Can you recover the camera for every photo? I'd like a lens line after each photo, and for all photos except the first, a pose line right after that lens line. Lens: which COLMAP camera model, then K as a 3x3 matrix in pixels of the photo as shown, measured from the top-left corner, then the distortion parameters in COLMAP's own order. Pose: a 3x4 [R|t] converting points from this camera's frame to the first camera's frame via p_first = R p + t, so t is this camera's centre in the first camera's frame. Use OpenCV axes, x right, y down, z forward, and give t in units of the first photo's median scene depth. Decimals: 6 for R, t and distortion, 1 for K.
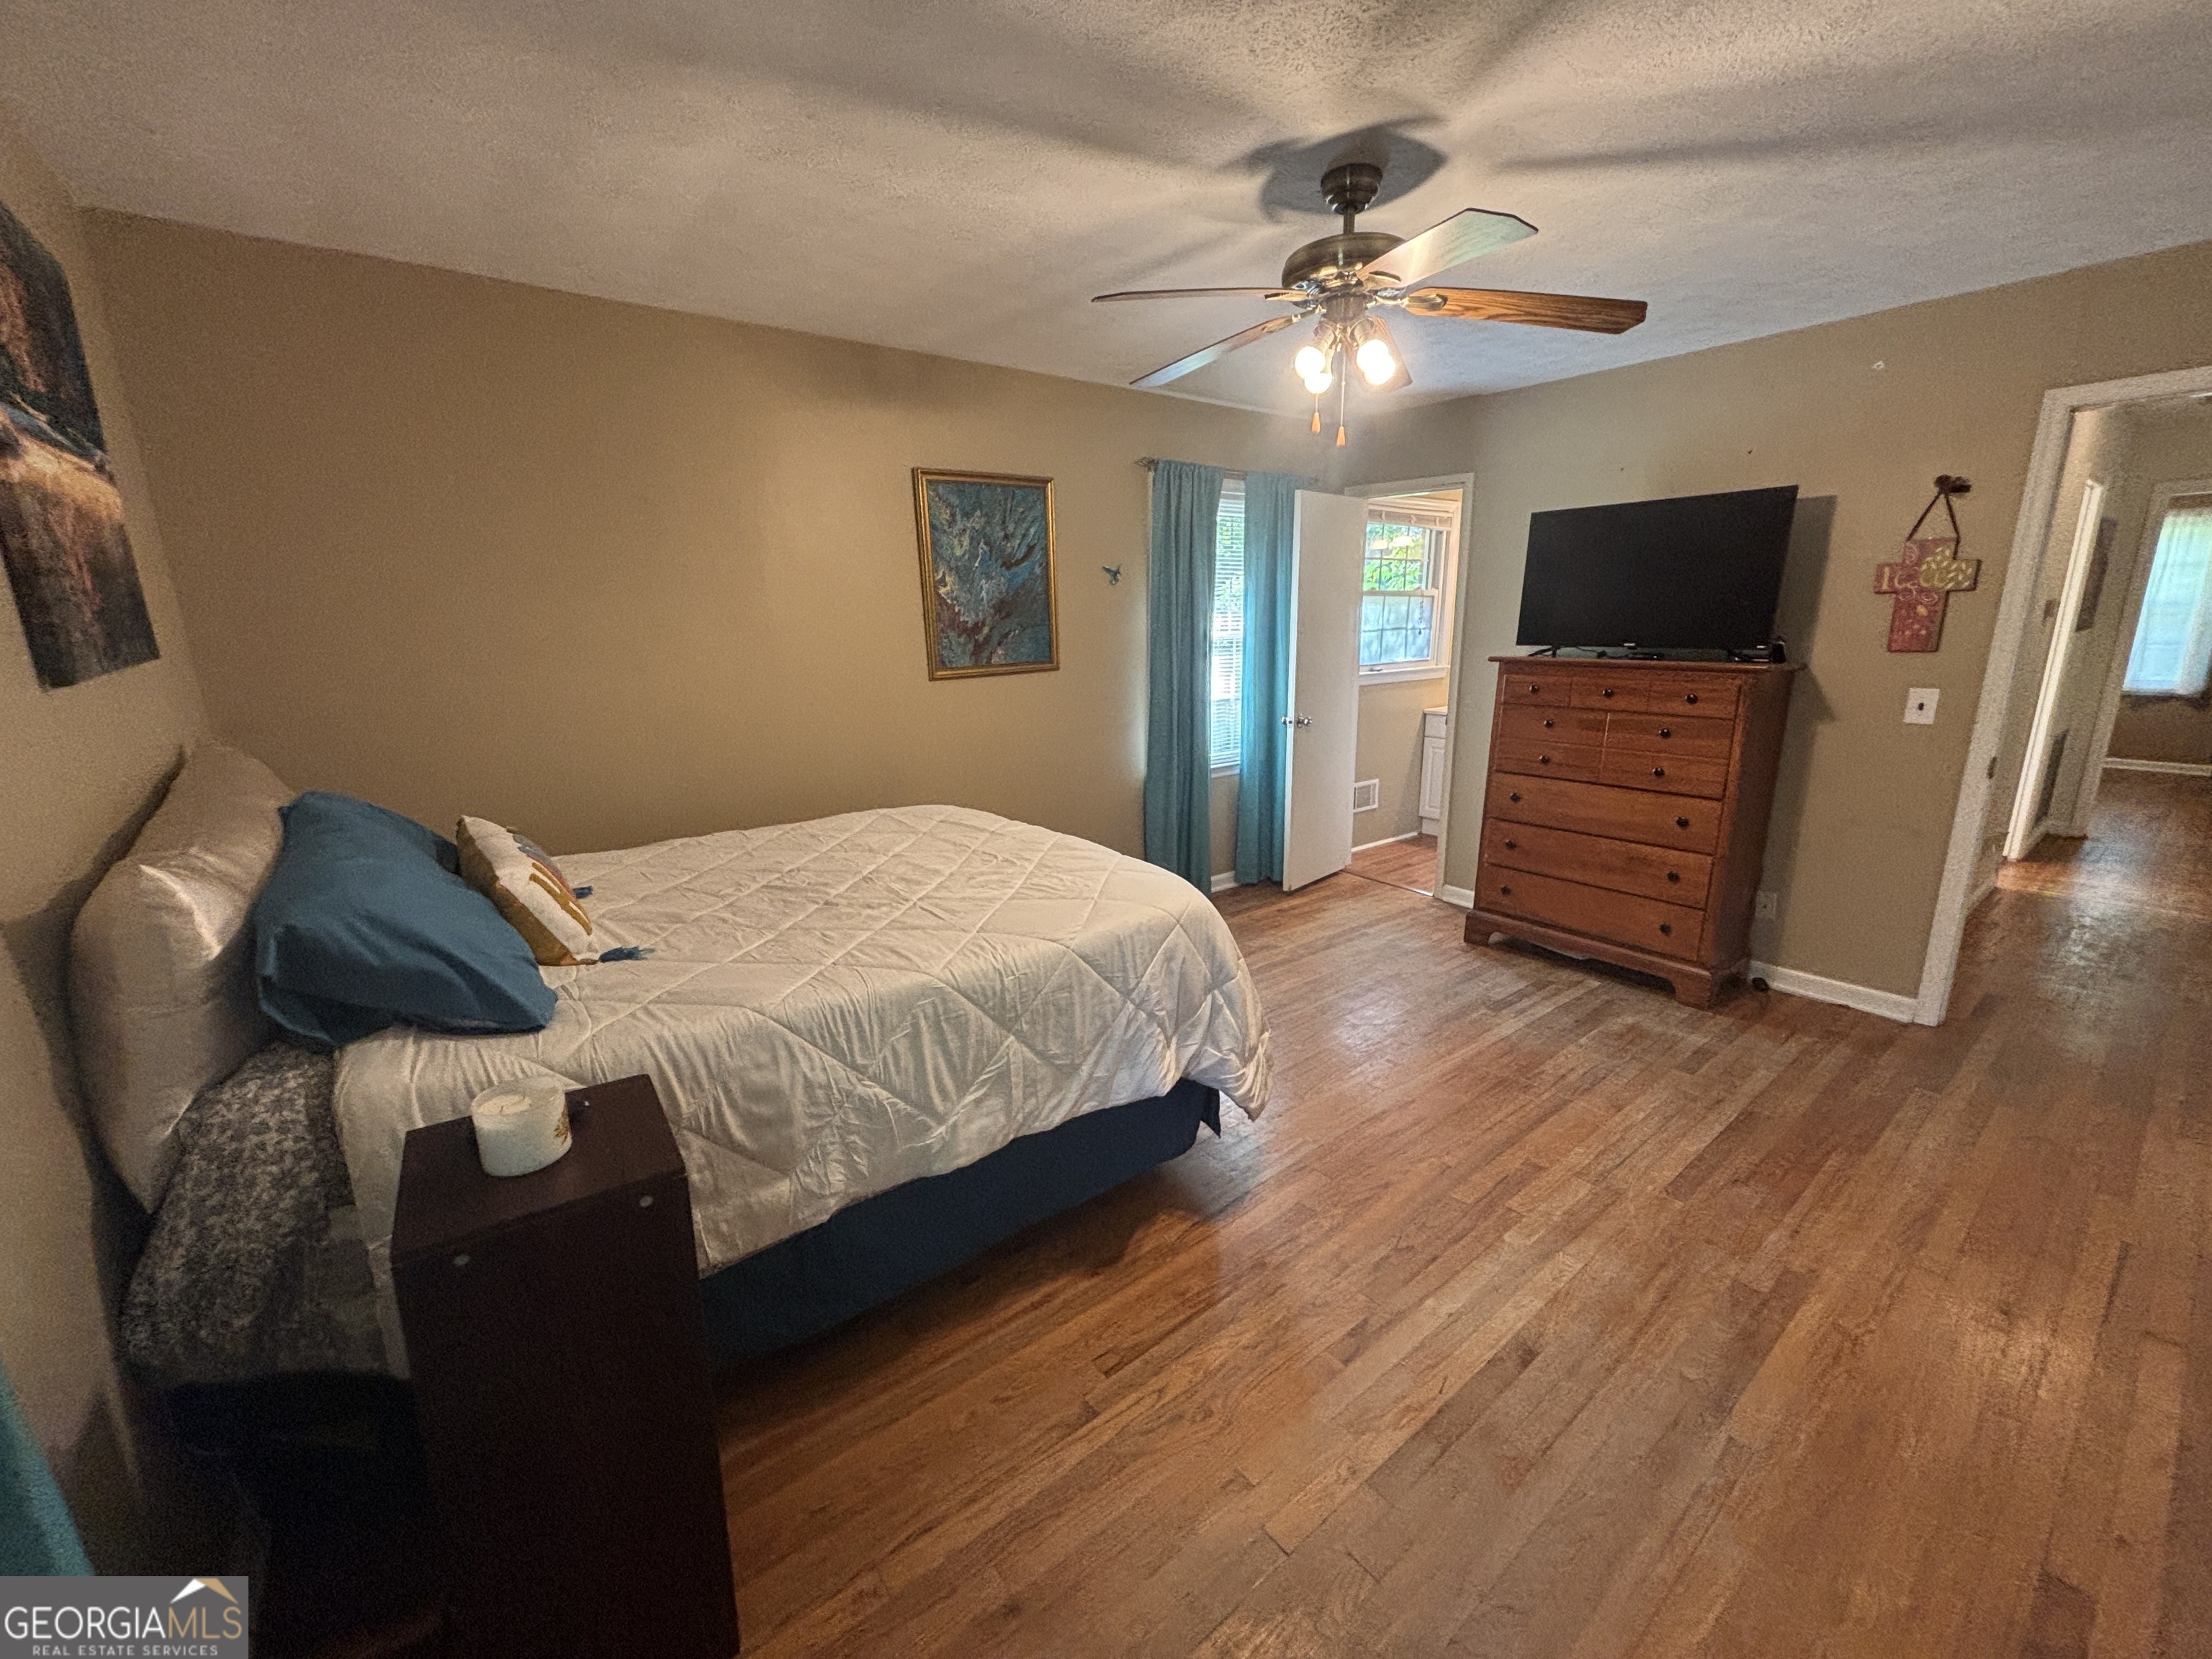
lens RADIAL K [[889.2, 0, 1100.9], [0, 889.2, 823.7], [0, 0, 1]] dist [-0.000298, 0.000154]
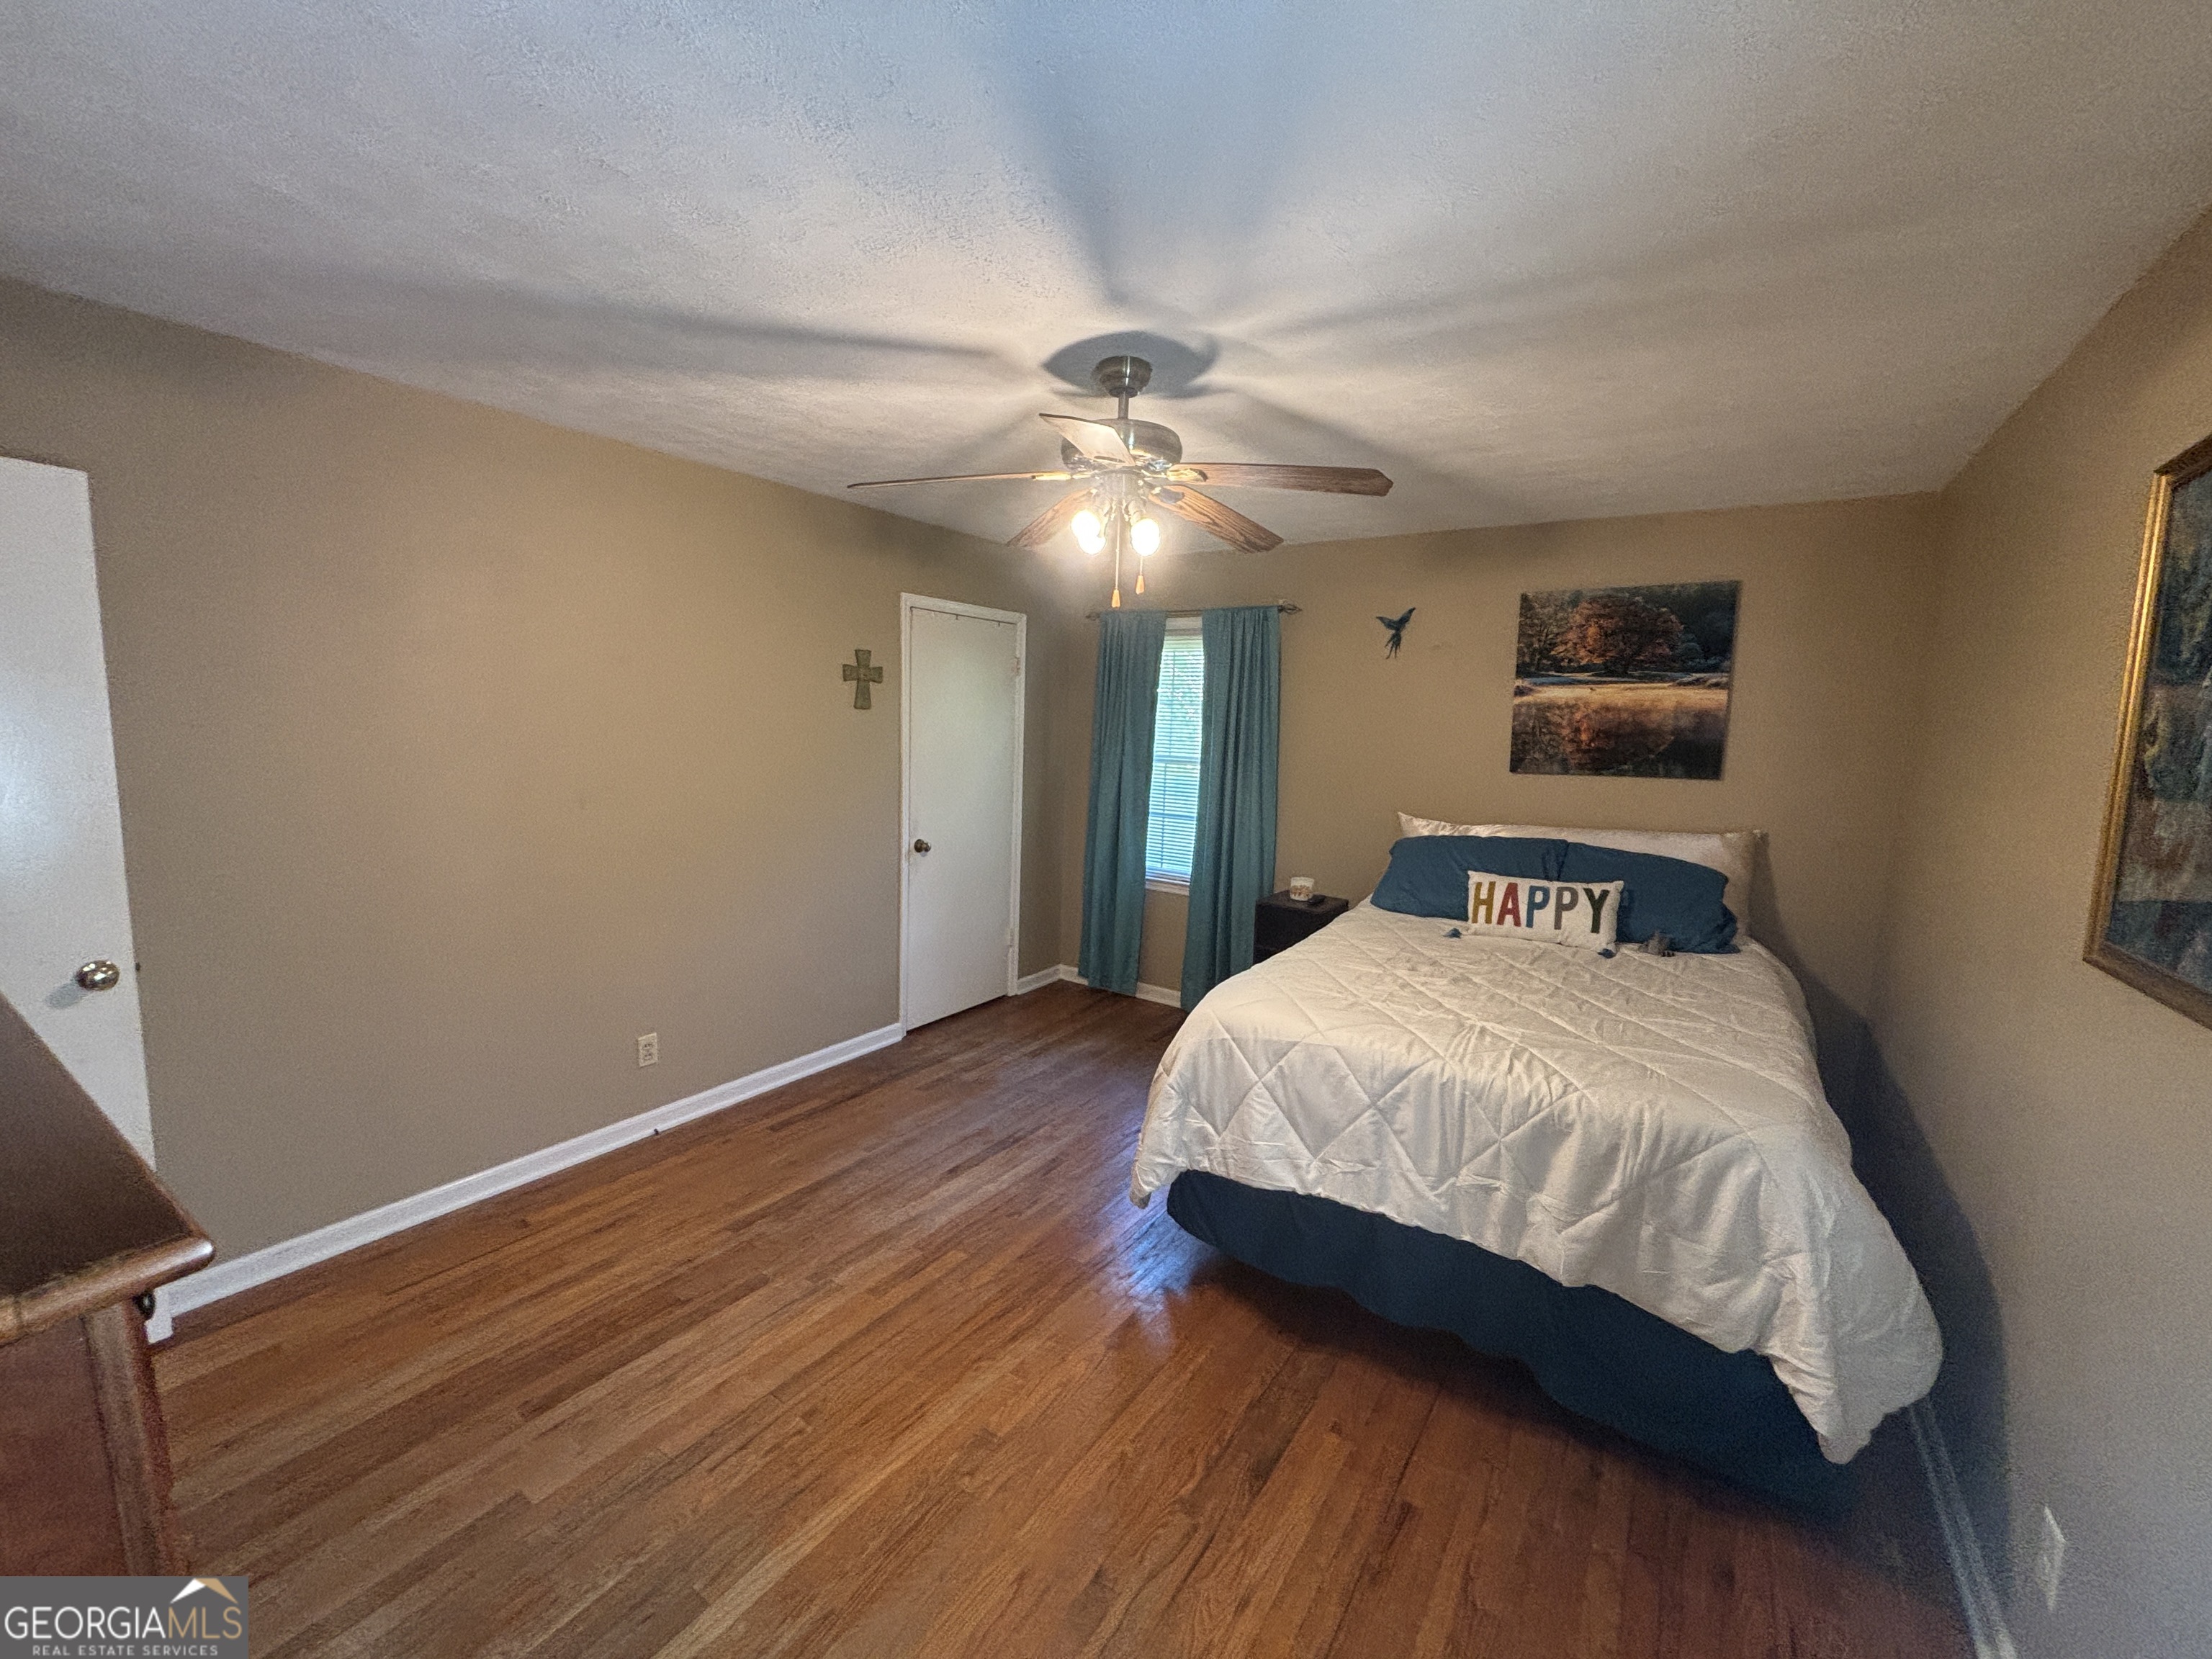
lens RADIAL K [[889.2, 0, 1100.9], [0, 889.2, 823.7], [0, 0, 1]] dist [-0.000298, 0.000154]
pose [[-0.952701, 0.015950, -0.303492, 0.654389], [-0.088549, 0.940725, 0.327407, -0.565483], [0.290725, 0.338795, -0.894817, 2.175854]]
